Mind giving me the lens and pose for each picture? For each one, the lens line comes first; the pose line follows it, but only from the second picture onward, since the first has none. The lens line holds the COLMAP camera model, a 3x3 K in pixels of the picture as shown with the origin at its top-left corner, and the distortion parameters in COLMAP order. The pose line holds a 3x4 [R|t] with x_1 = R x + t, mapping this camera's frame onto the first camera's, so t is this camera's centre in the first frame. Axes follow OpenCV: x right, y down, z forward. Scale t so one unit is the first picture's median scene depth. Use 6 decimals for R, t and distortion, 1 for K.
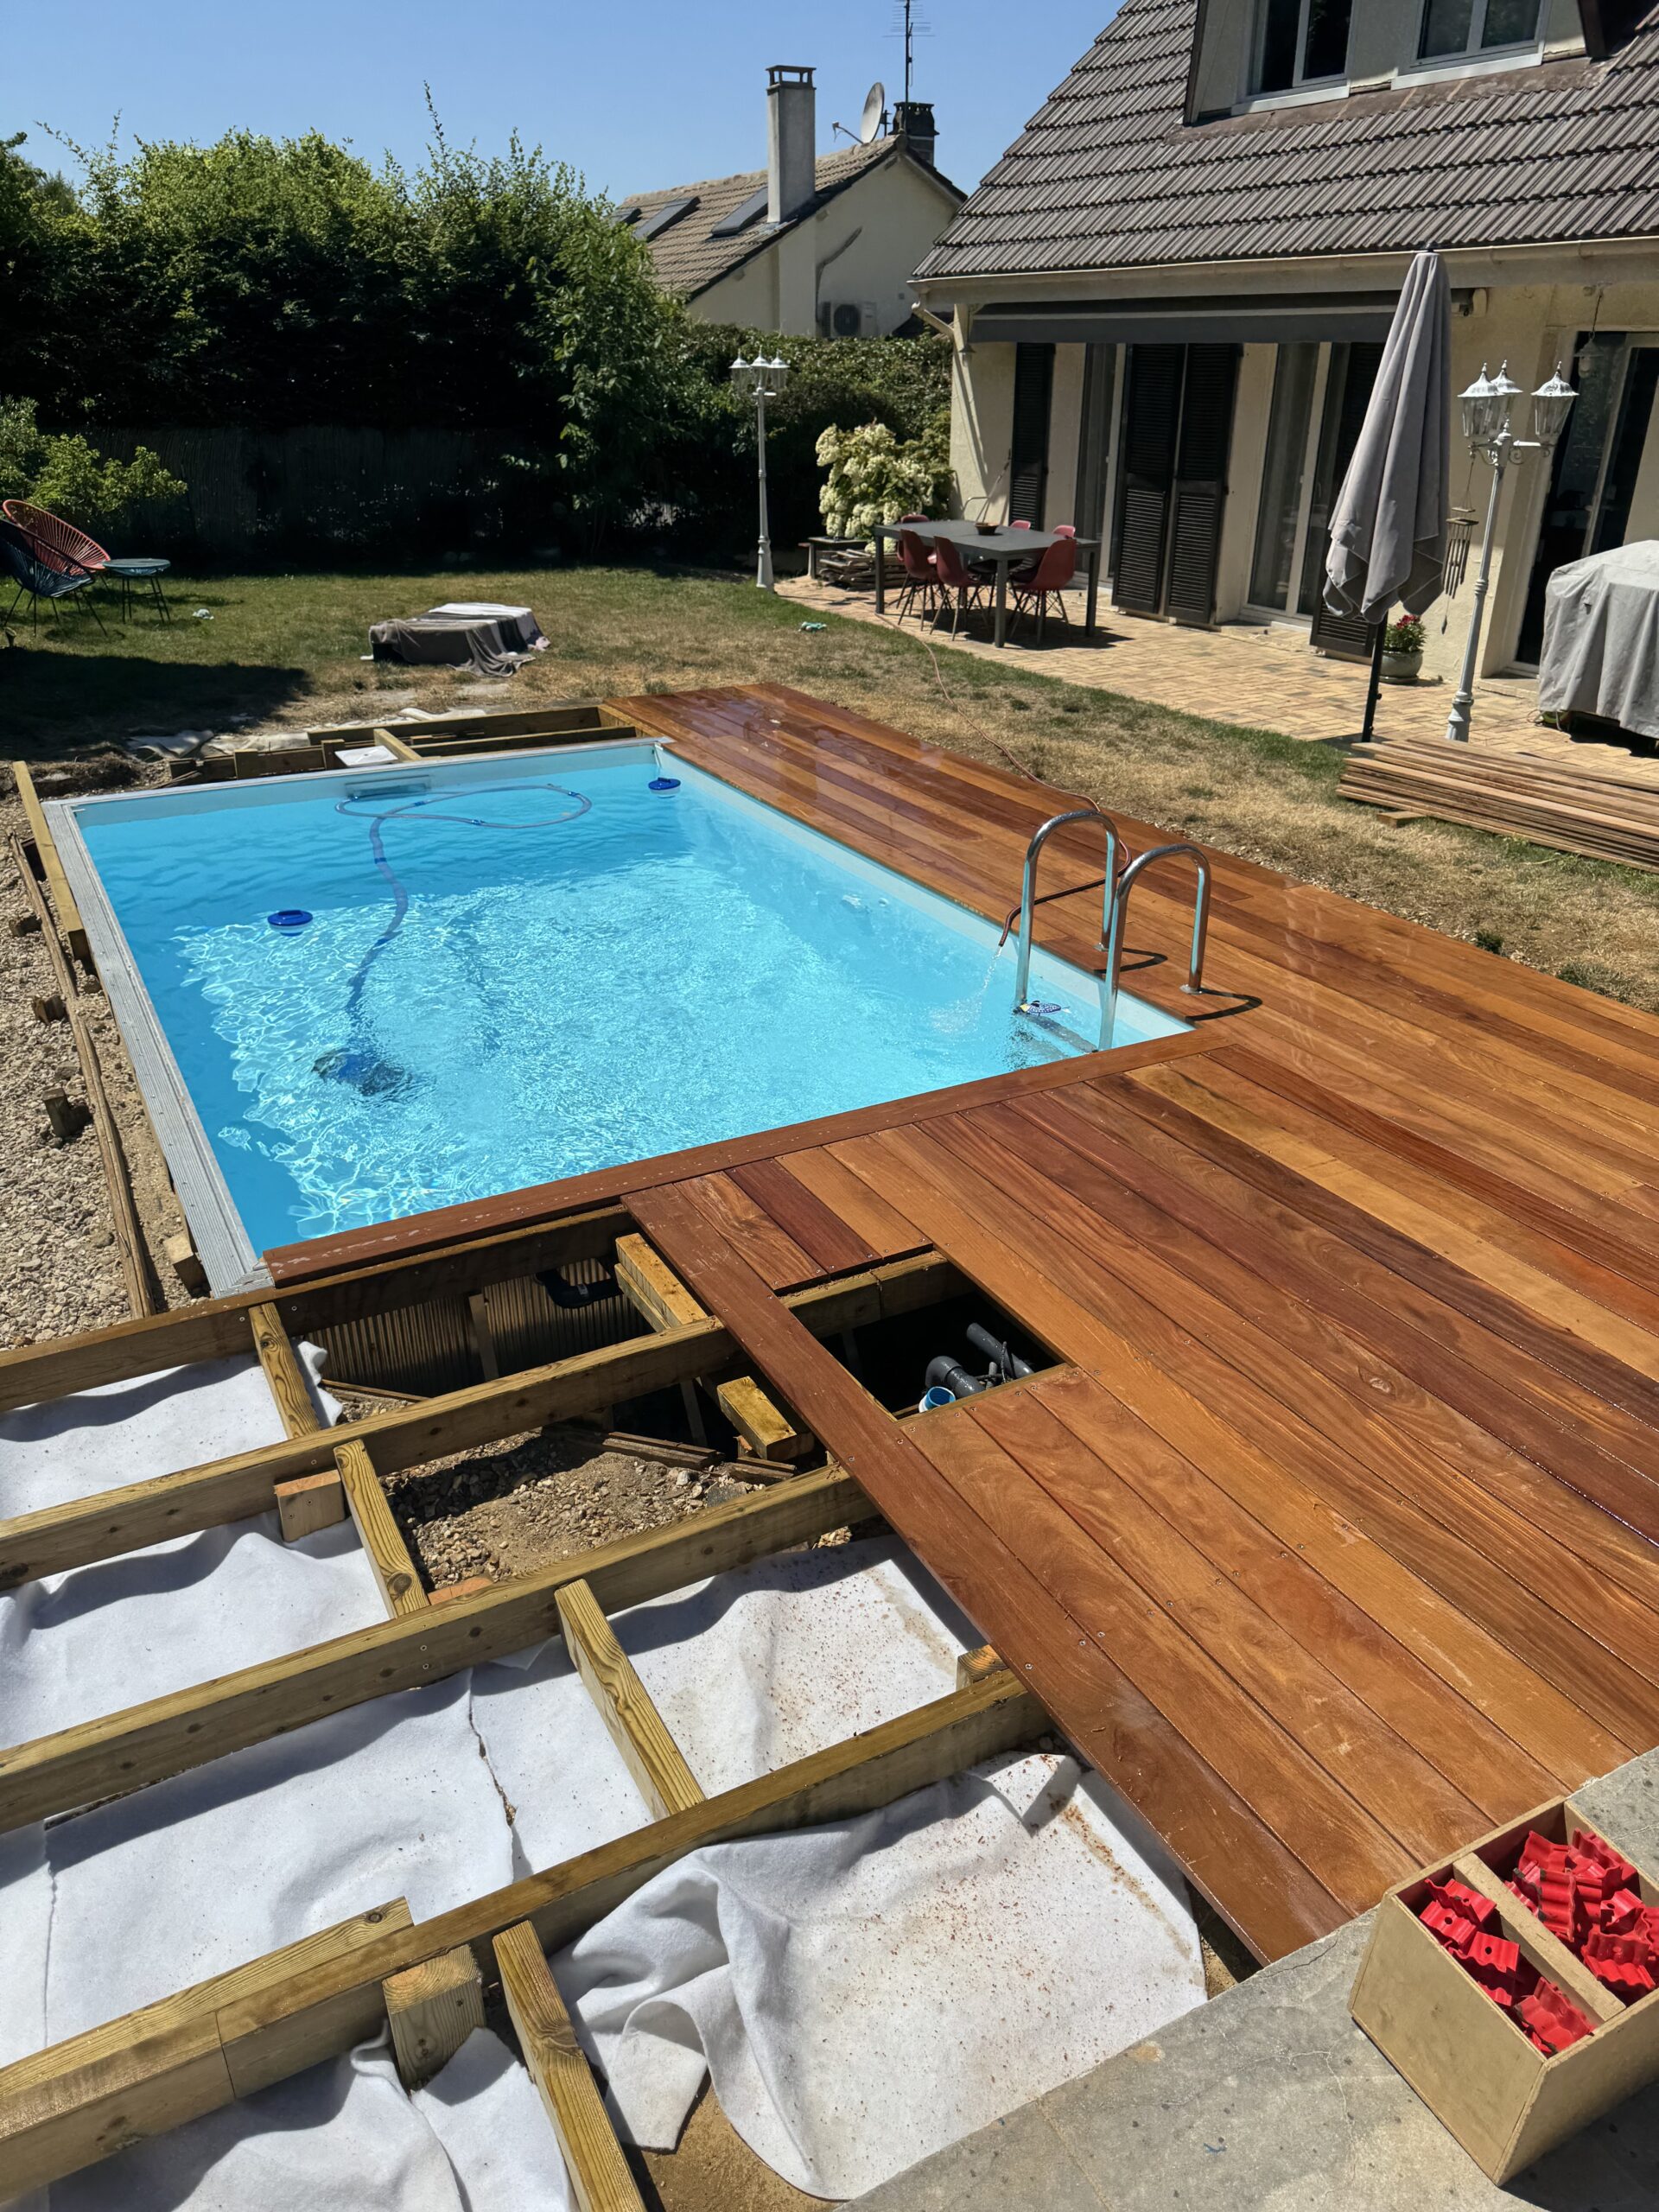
lens RADIAL K [[1567.7, 0, 829.5], [0, 1567.7, 1106.0], [0, 0, 1]] dist [-0.057246, 0.004407]
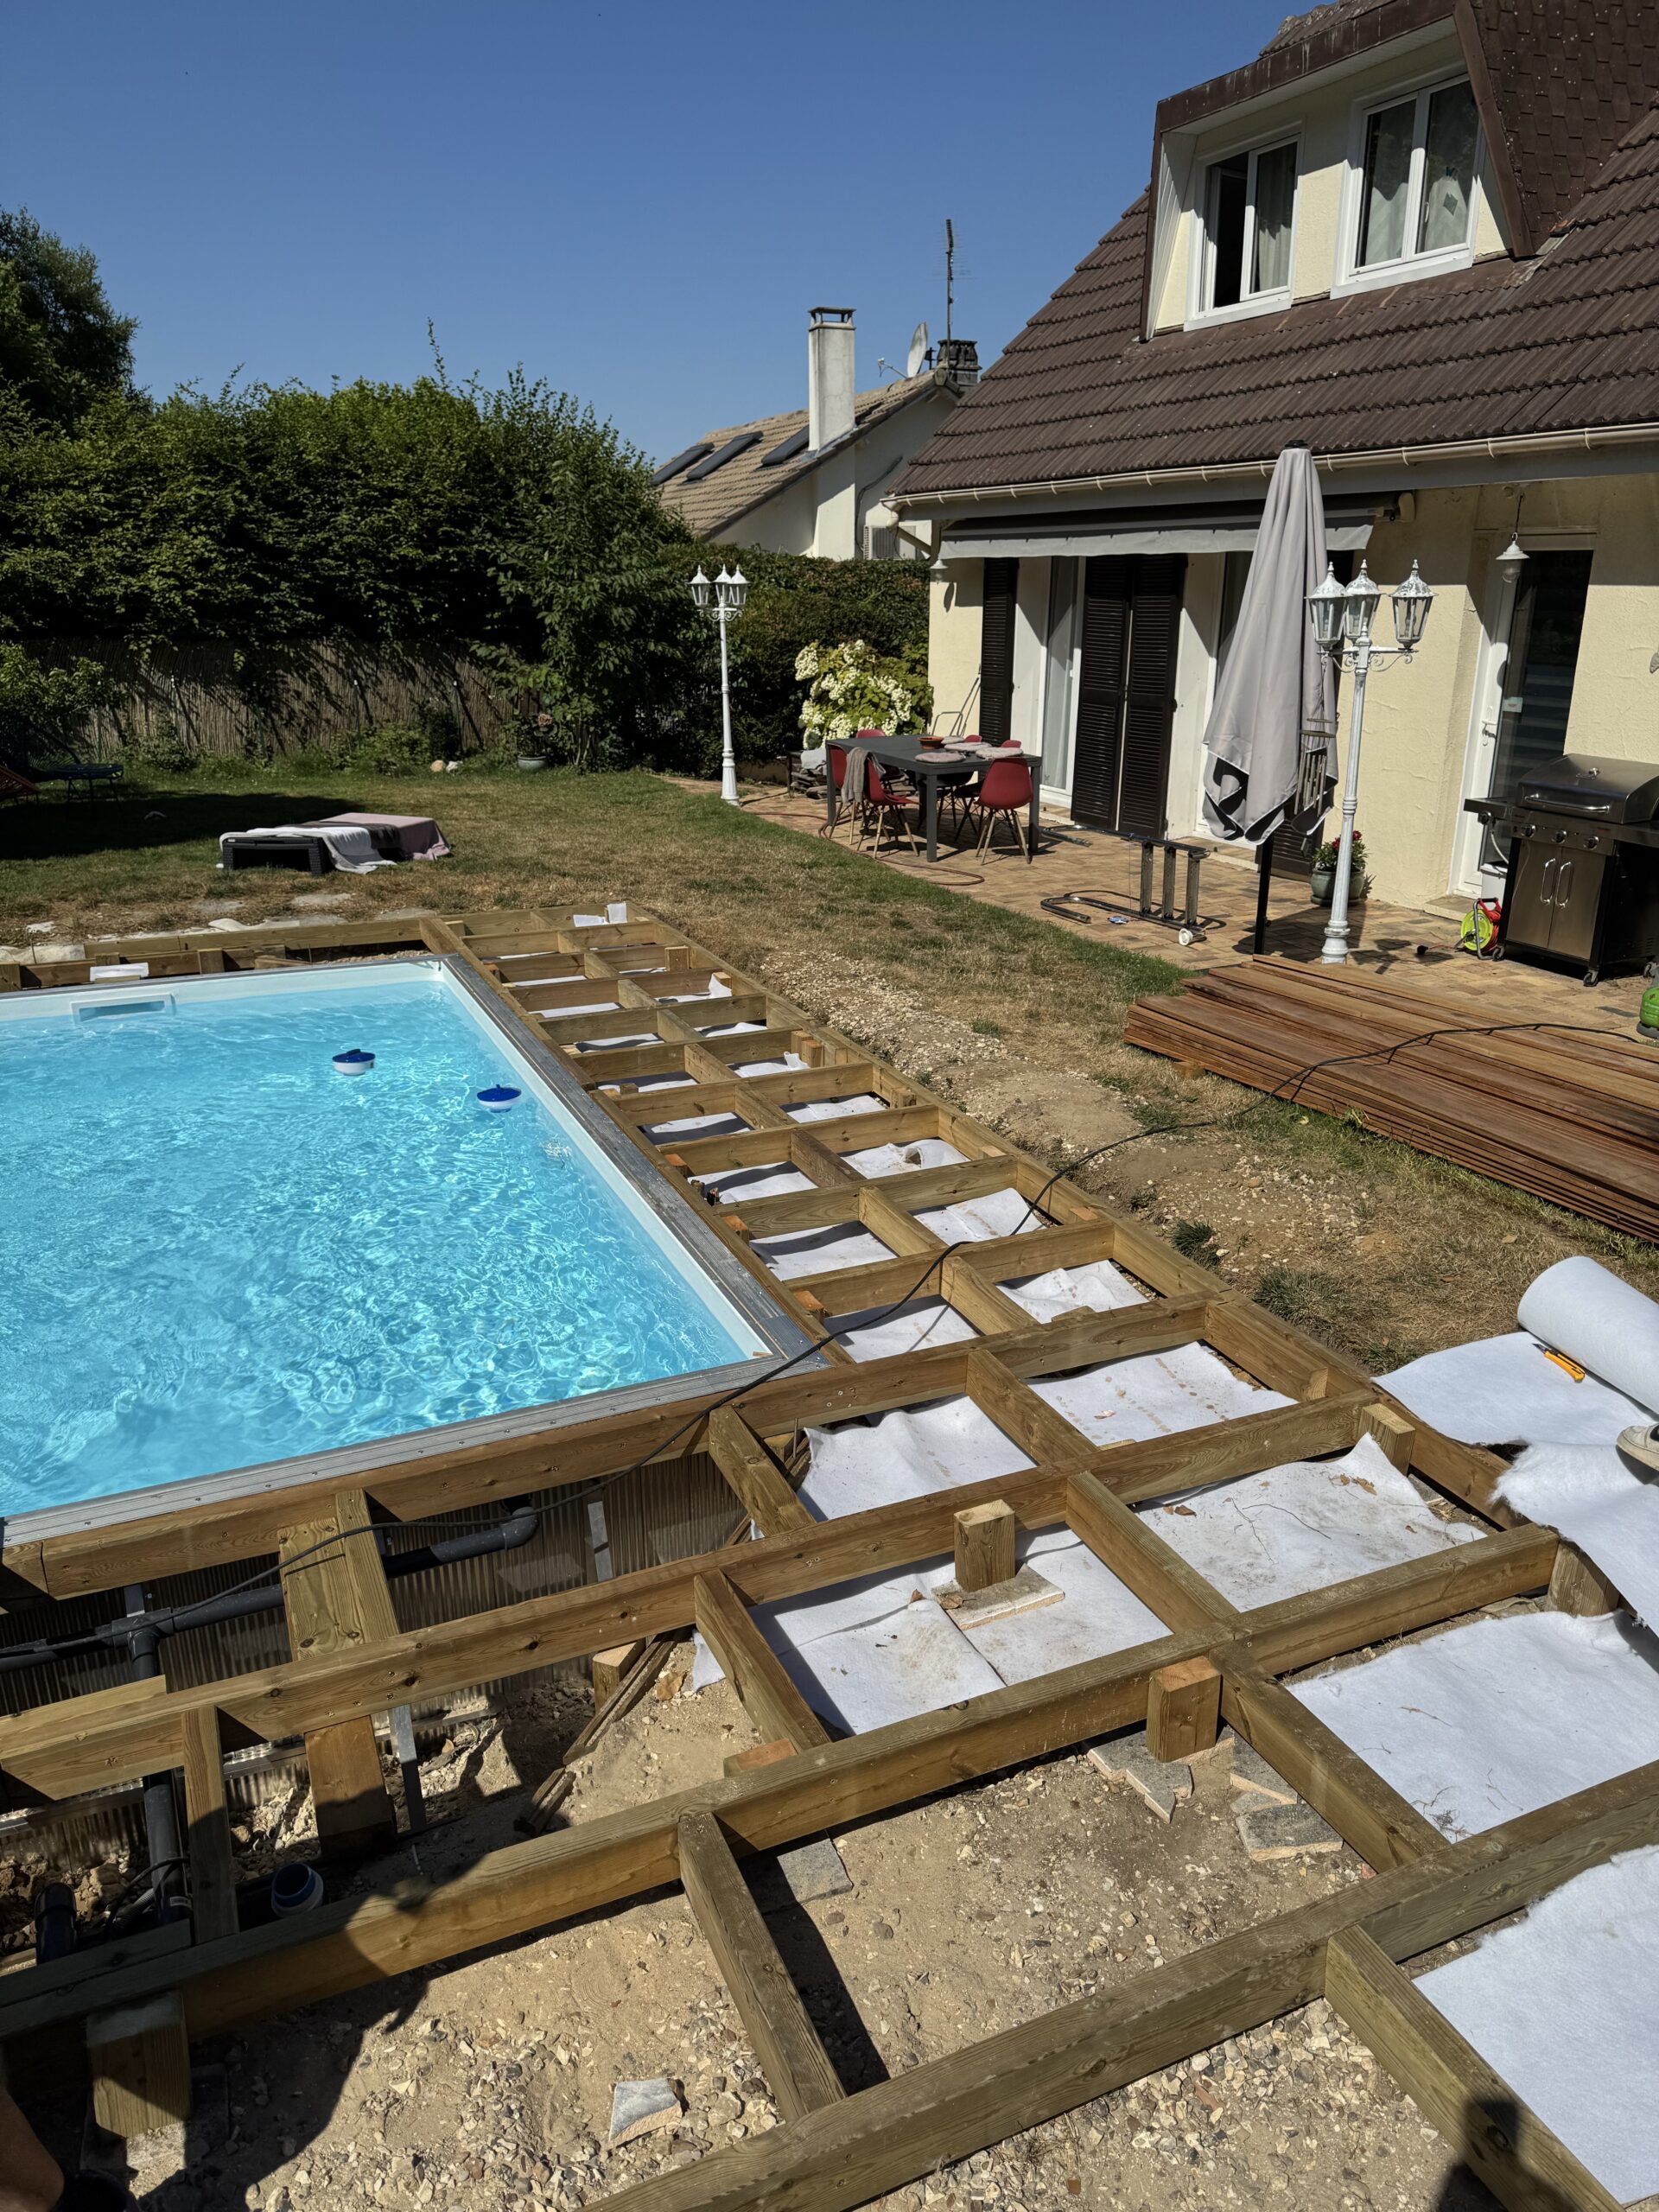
lens RADIAL K [[1567.7, 0, 829.5], [0, 1567.7, 1106.0], [0, 0, 1]] dist [-0.057246, 0.004407]
pose [[0.996266, 0.025412, -0.082506, 0.101820], [-0.035827, 0.991215, -0.127312, -0.017697], [0.078546, 0.129793, 0.988425, 0.053243]]
